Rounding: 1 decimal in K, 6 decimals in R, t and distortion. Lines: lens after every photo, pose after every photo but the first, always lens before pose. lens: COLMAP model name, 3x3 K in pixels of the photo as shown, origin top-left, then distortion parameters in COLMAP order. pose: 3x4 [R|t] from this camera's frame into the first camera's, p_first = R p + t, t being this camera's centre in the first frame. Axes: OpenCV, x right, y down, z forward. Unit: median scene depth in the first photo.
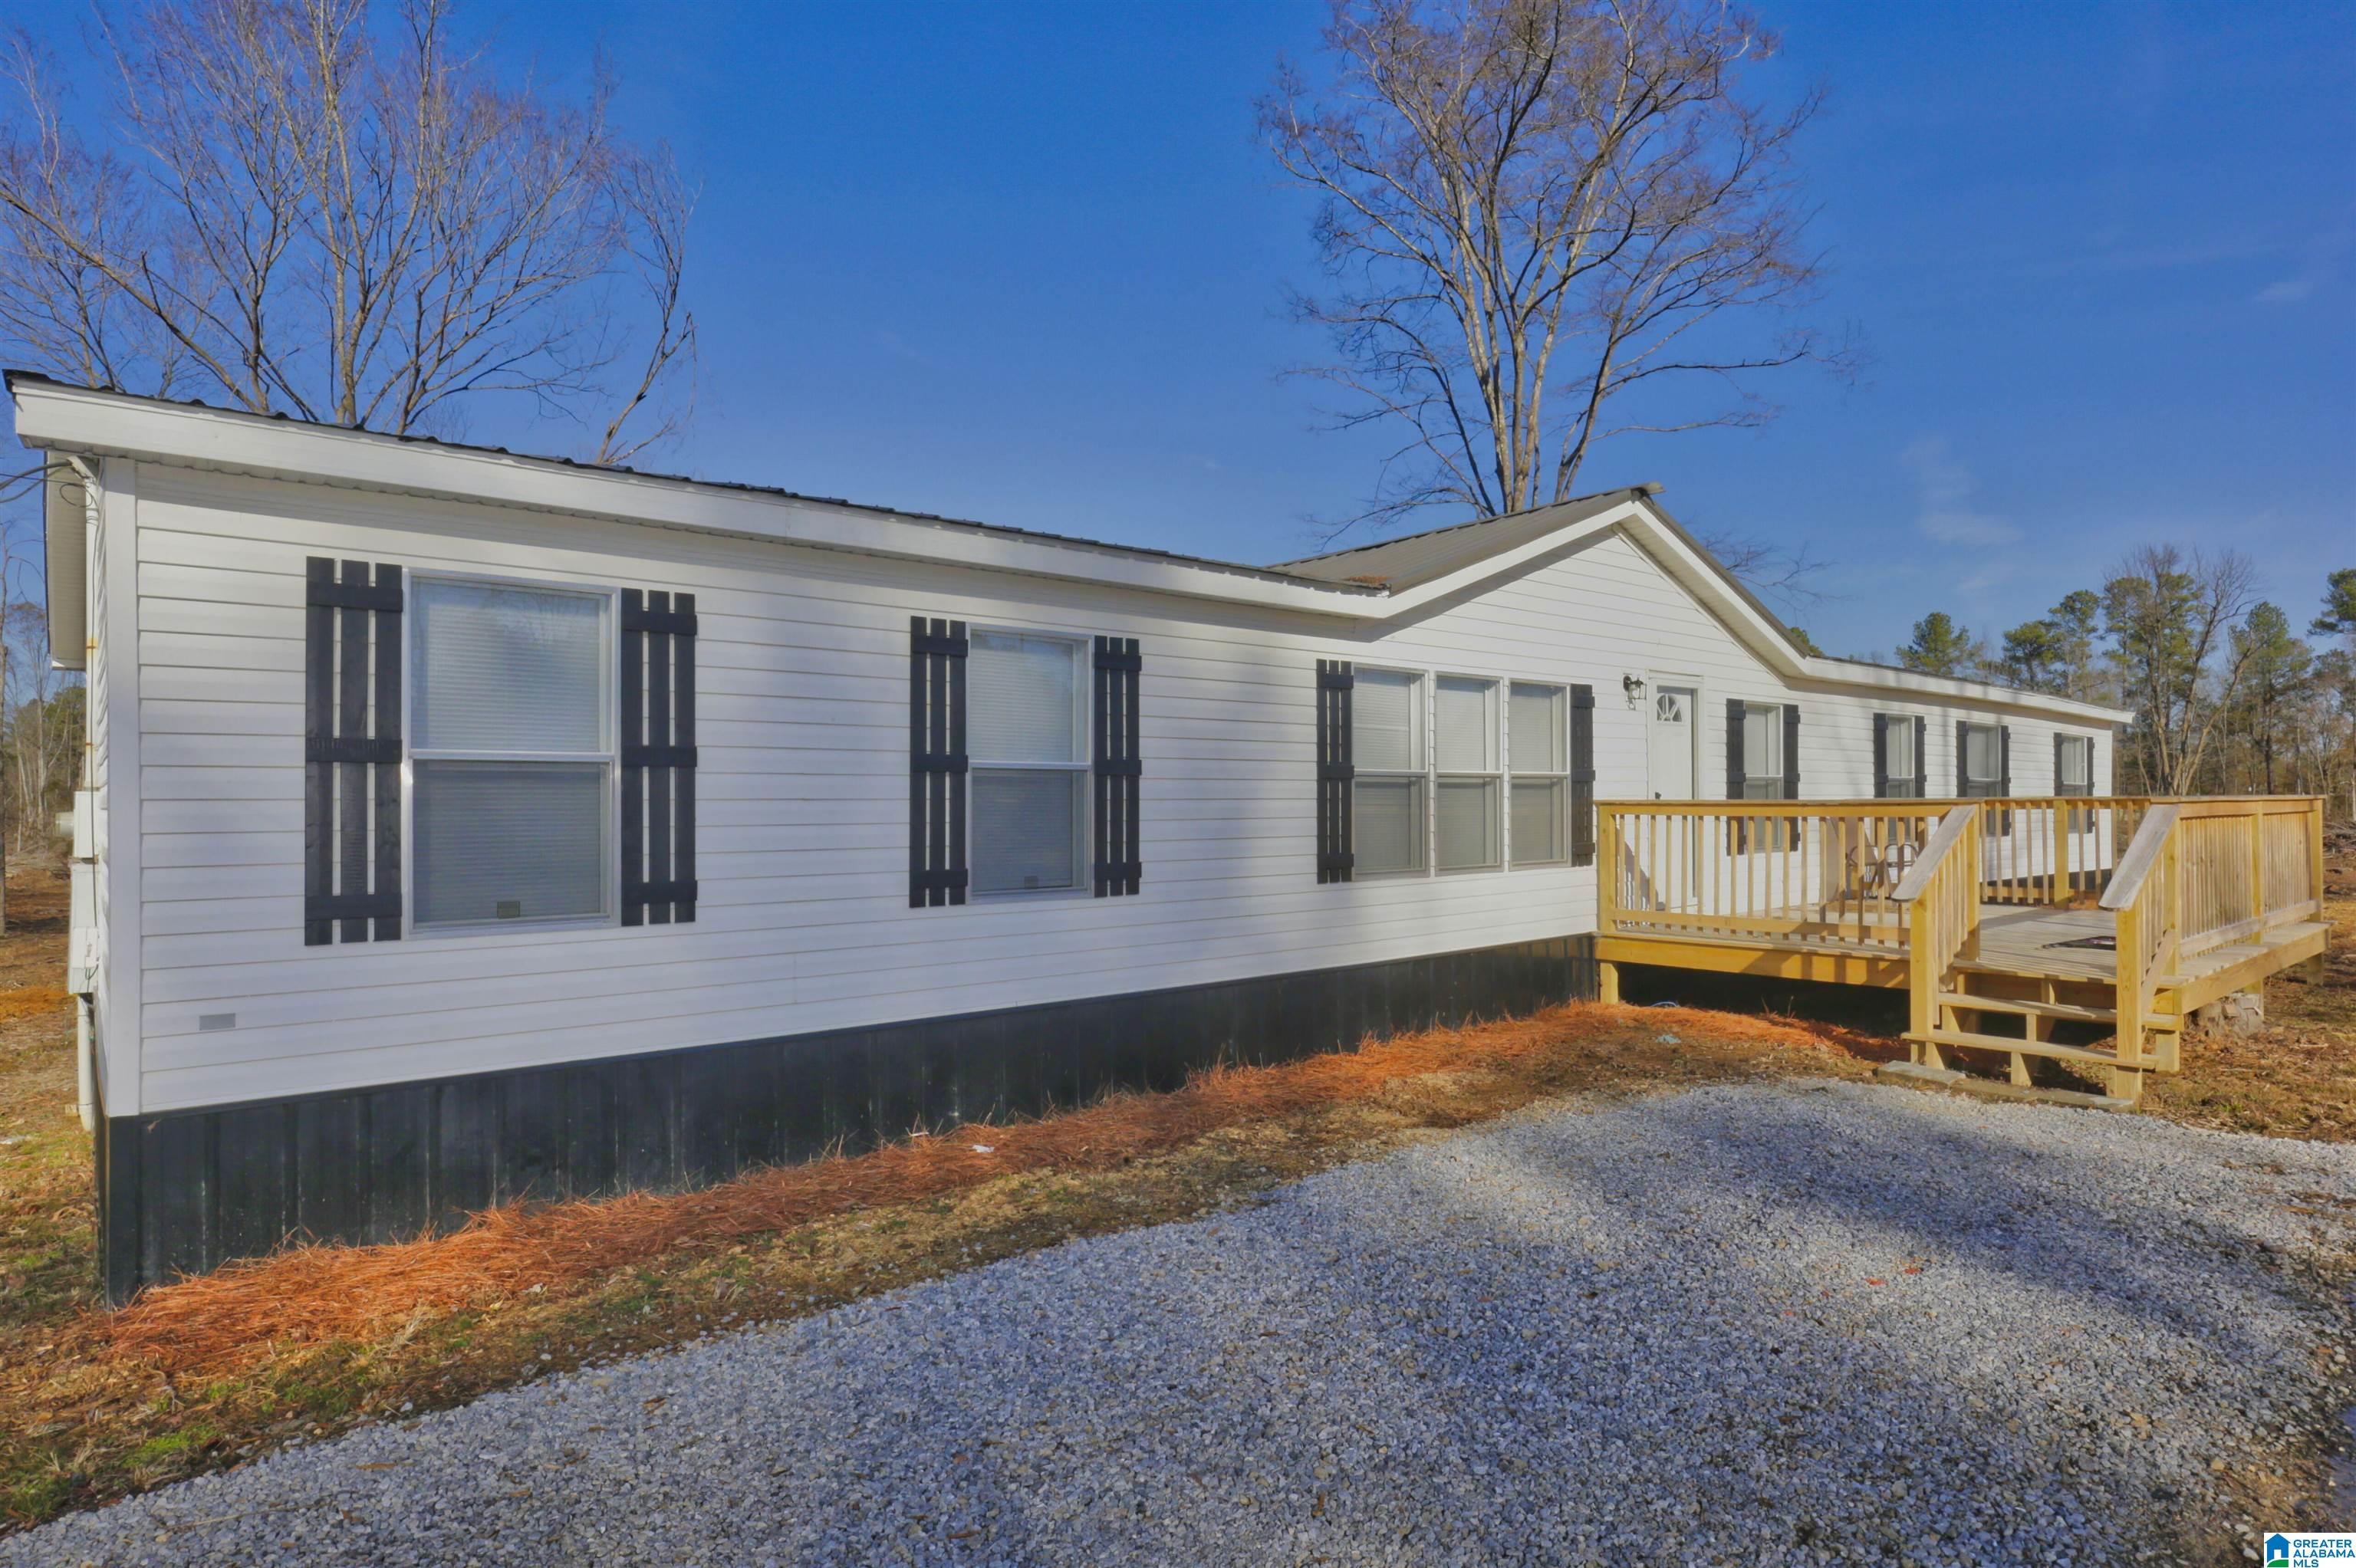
lens RADIAL K [[1391.0, 0, 1178.0], [0, 1391.0, 784.0], [0, 0, 1]] dist [-0.034251, 0.000693]
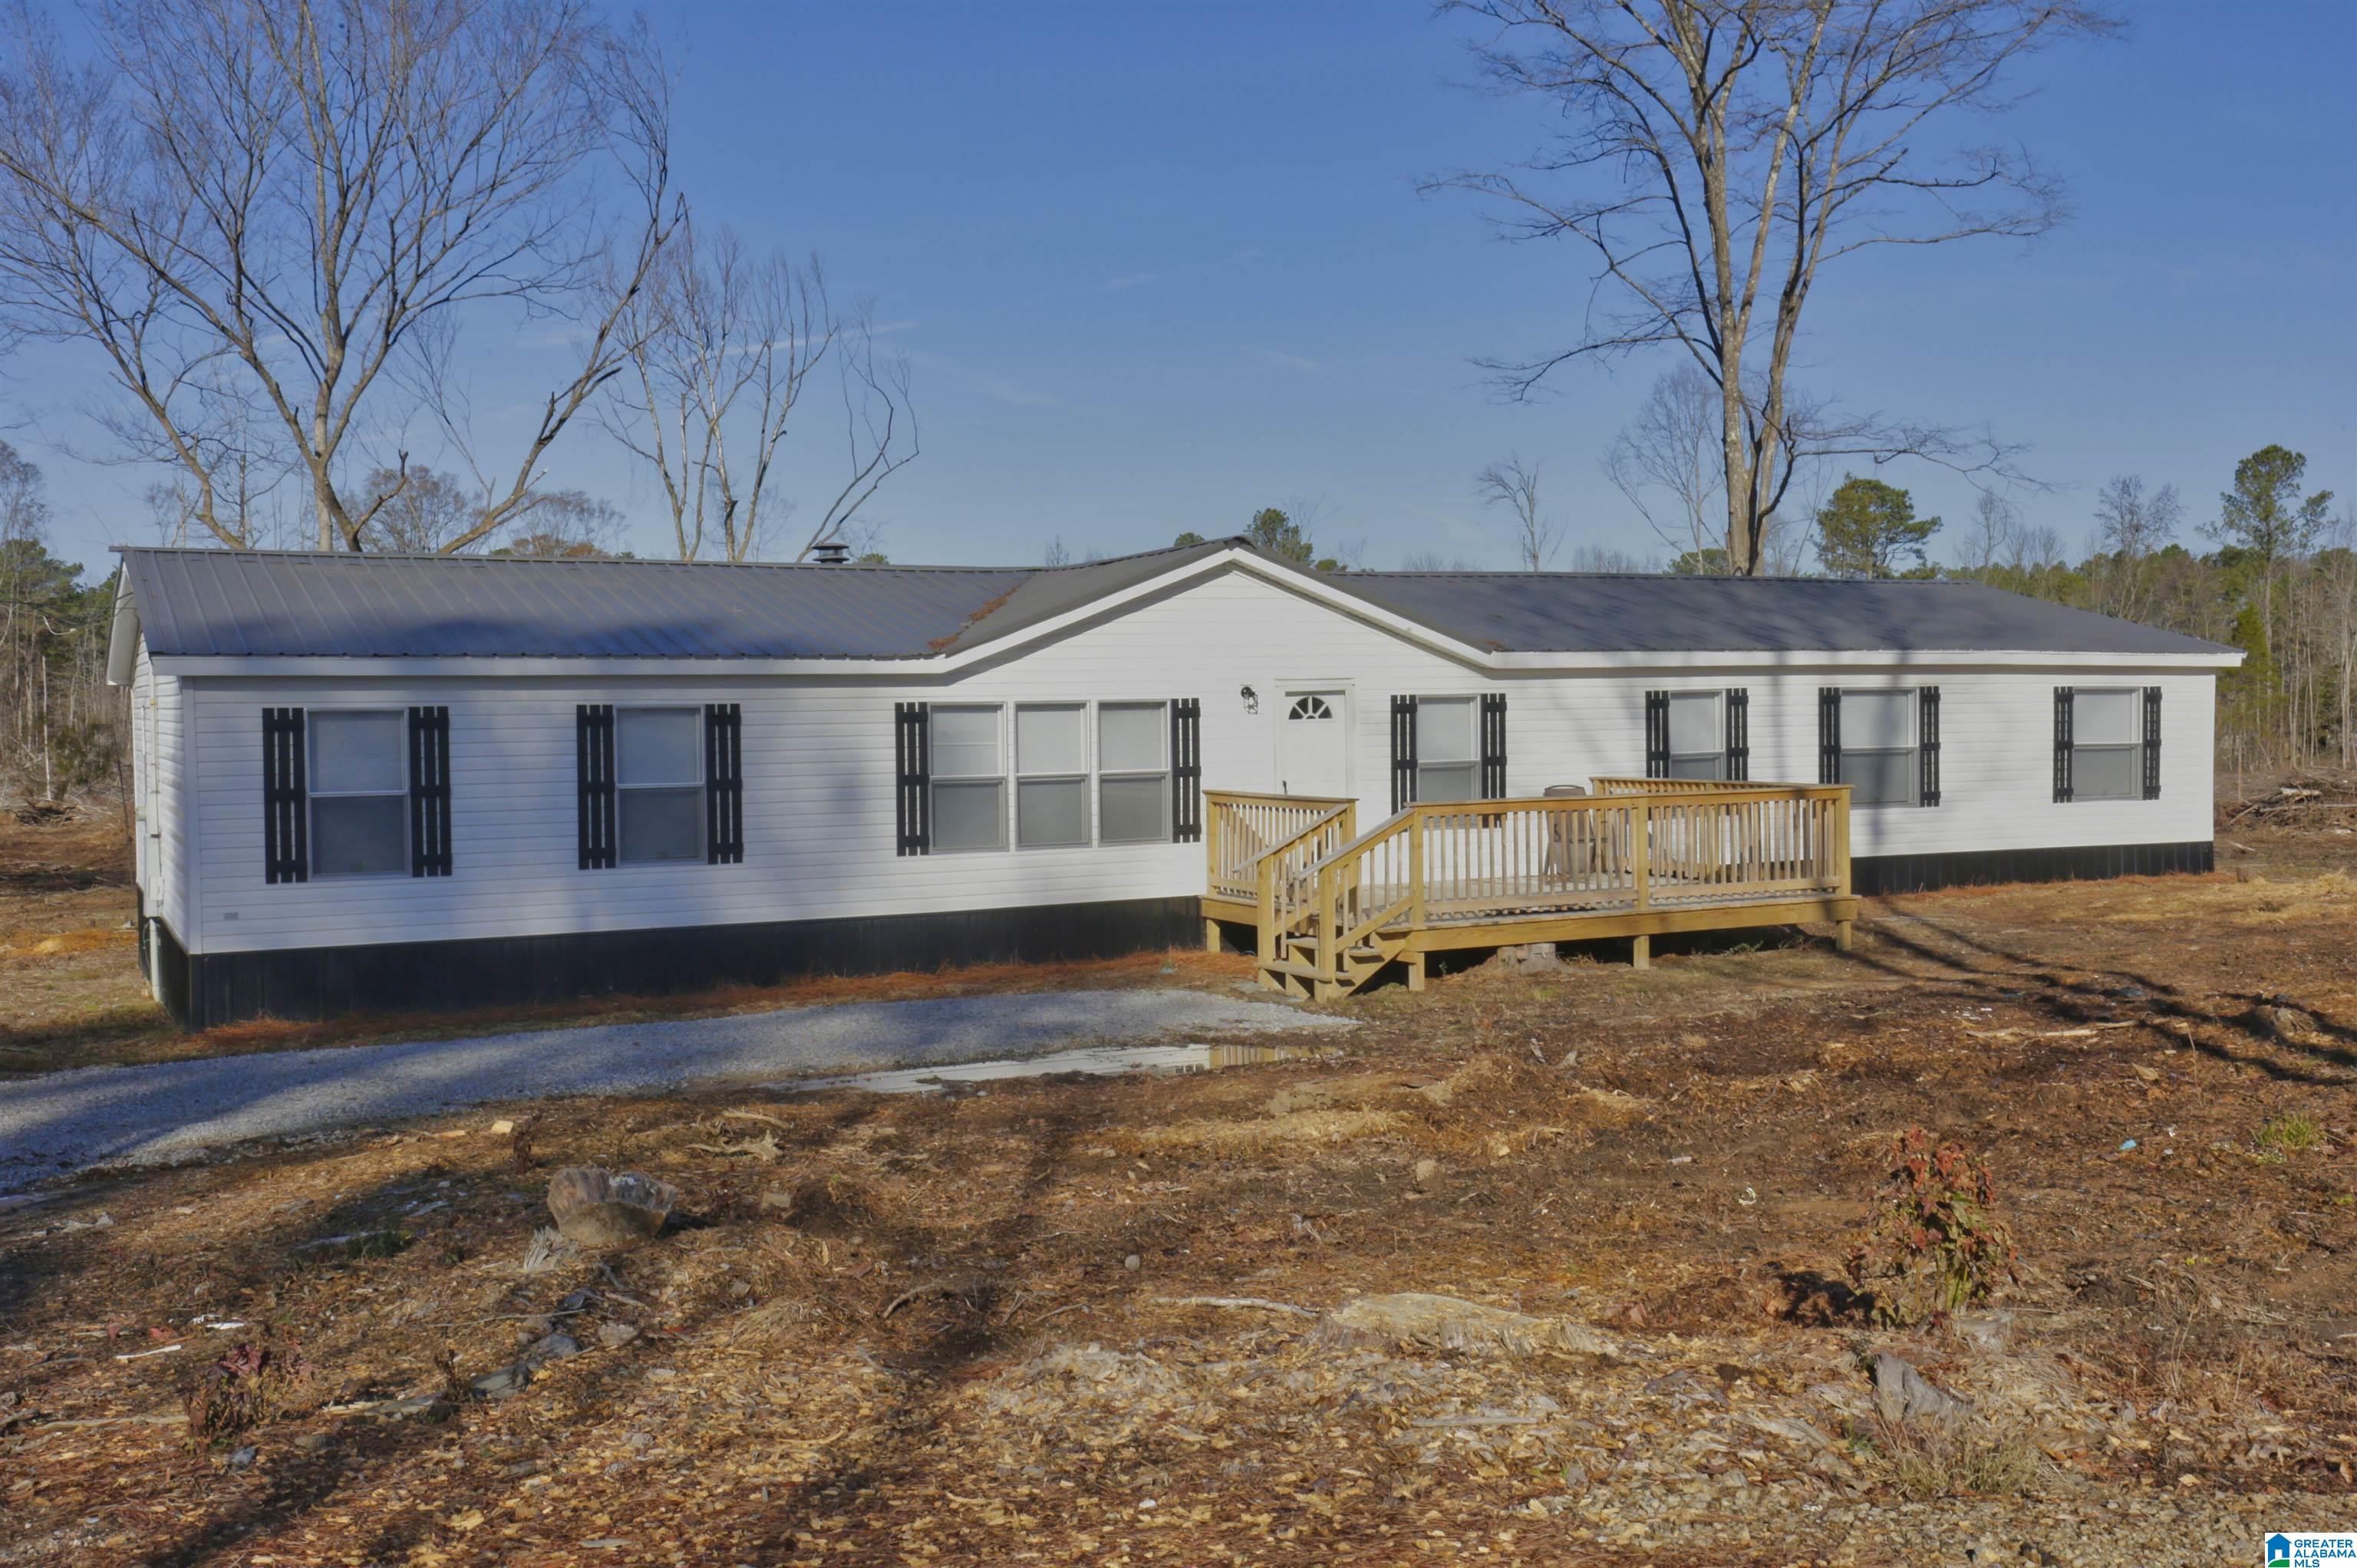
lens RADIAL K [[2533.8, 0, 1178.5], [0, 2533.8, 784.0], [0, 0, 1]] dist [0.026257, -0.007292]
pose [[0.969269, 0.004754, -0.245957, 0.899888], [0.008930, 0.998474, 0.054489, -0.126906], [0.245841, -0.055011, 0.967748, -1.300905]]
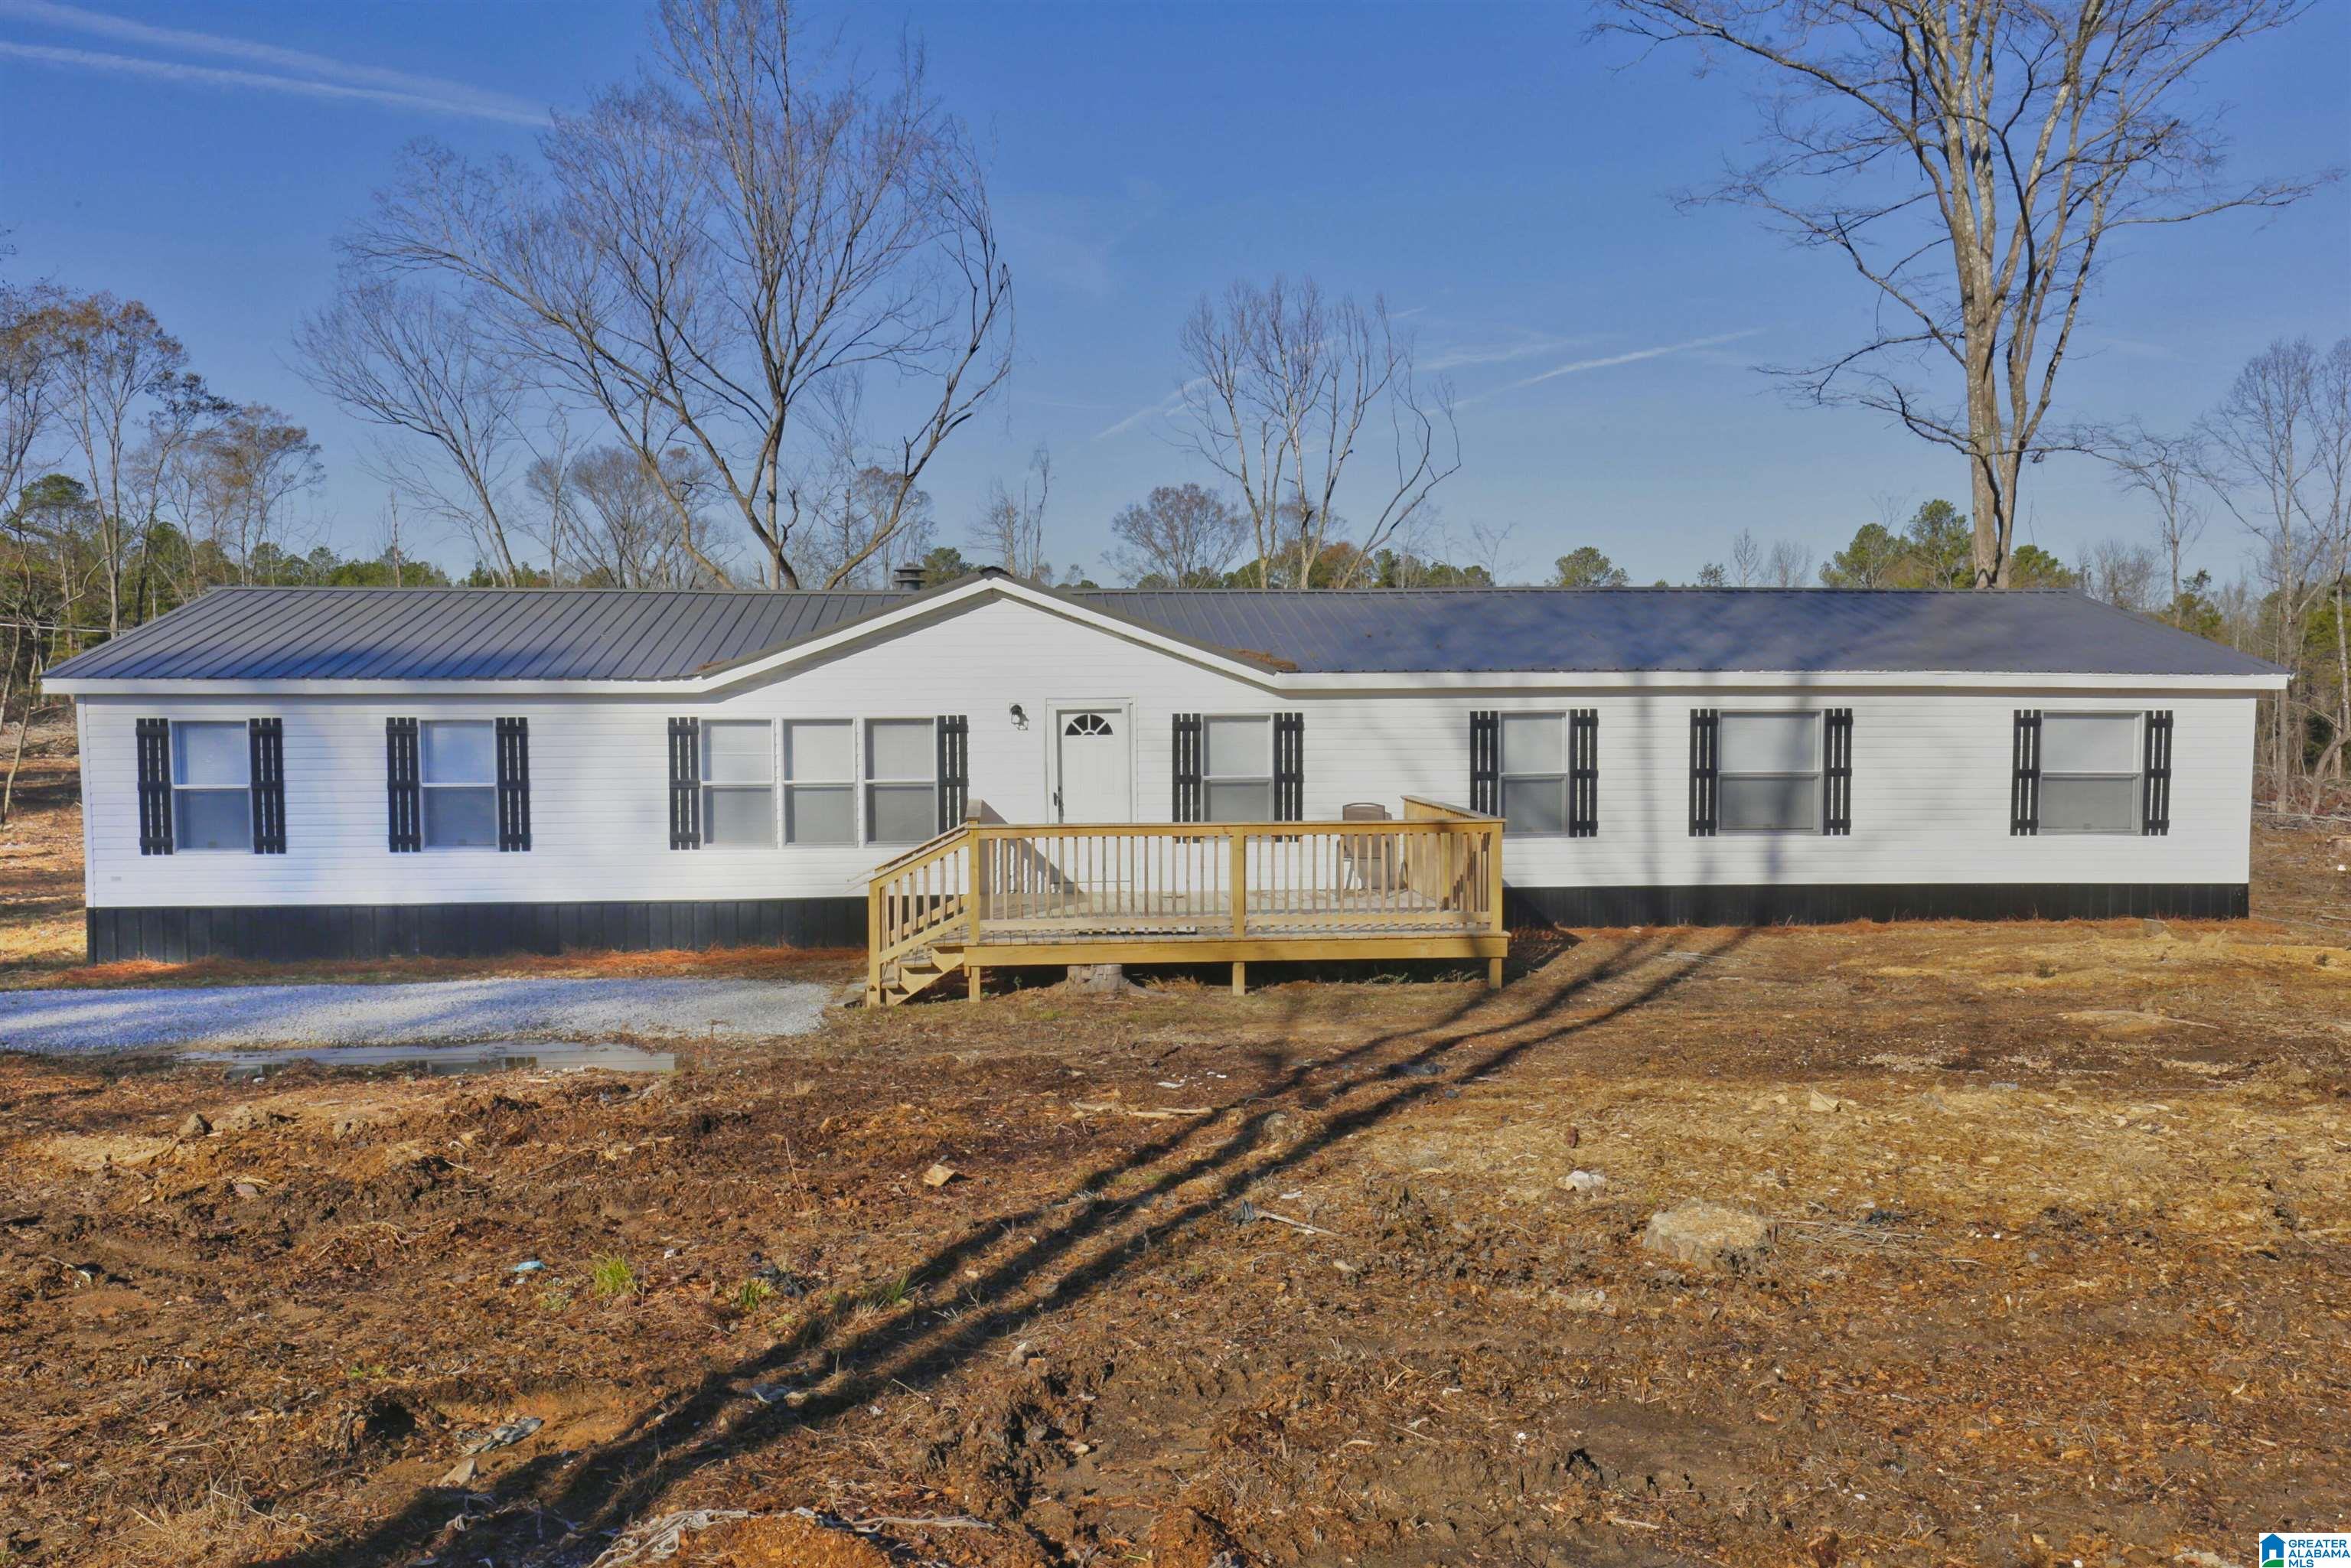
lens RADIAL K [[1836.3, 0, 1175.5], [0, 1836.3, 784.0], [0, 0, 1]] dist [-0.006220, 0.002864]
pose [[0.770234, 0.029724, -0.637068, 1.721634], [0.010533, 0.998184, 0.059307, -0.116637], [0.637674, -0.052391, 0.768523, -0.280879]]
